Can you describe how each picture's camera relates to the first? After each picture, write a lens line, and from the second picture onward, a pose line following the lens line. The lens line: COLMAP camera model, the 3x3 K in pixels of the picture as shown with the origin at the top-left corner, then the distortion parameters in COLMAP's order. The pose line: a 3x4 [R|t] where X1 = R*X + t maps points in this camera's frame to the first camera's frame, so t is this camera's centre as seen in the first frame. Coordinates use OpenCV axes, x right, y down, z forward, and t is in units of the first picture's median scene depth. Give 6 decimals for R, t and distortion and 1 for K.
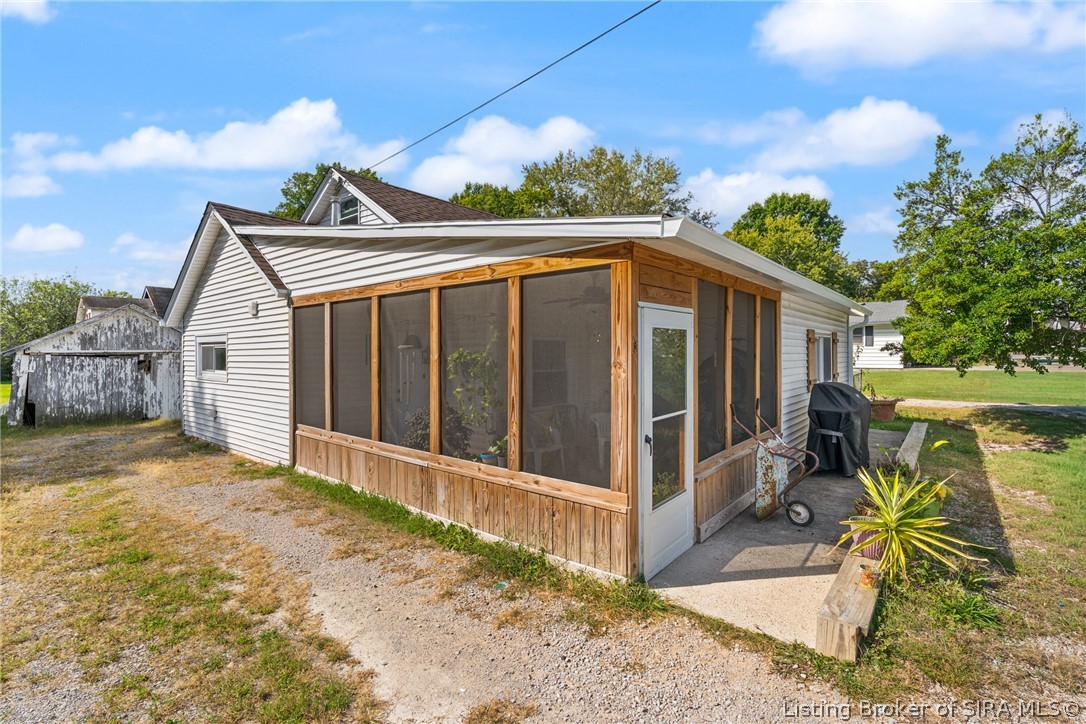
lens RADIAL K [[493.0, 0, 543.0], [0, 493.0, 362.0], [0, 0, 1]] dist [-0.004929, 0.000237]
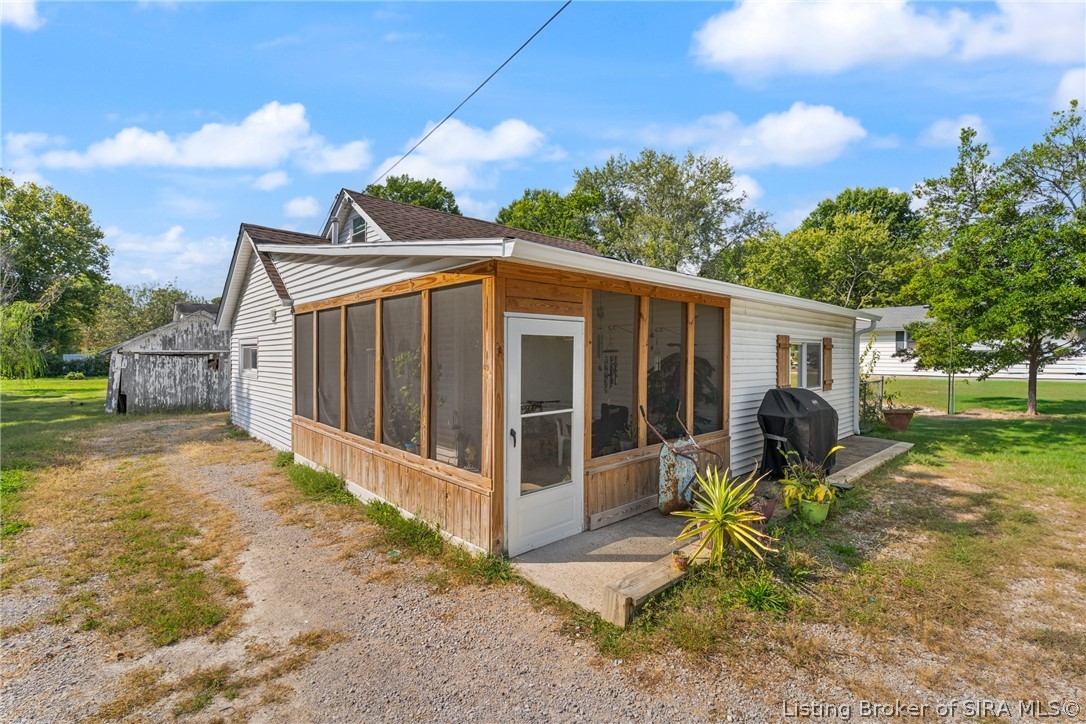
lens RADIAL K [[491.2, 0, 545.1], [0, 491.2, 369.7], [0, 0, 1]] dist [-0.005096, 0.000207]
pose [[0.990377, 0.013110, -0.137774, 0.240545], [-0.011748, 0.999874, 0.010696, -0.001177], [0.137897, -0.008975, 0.990406, -0.062874]]
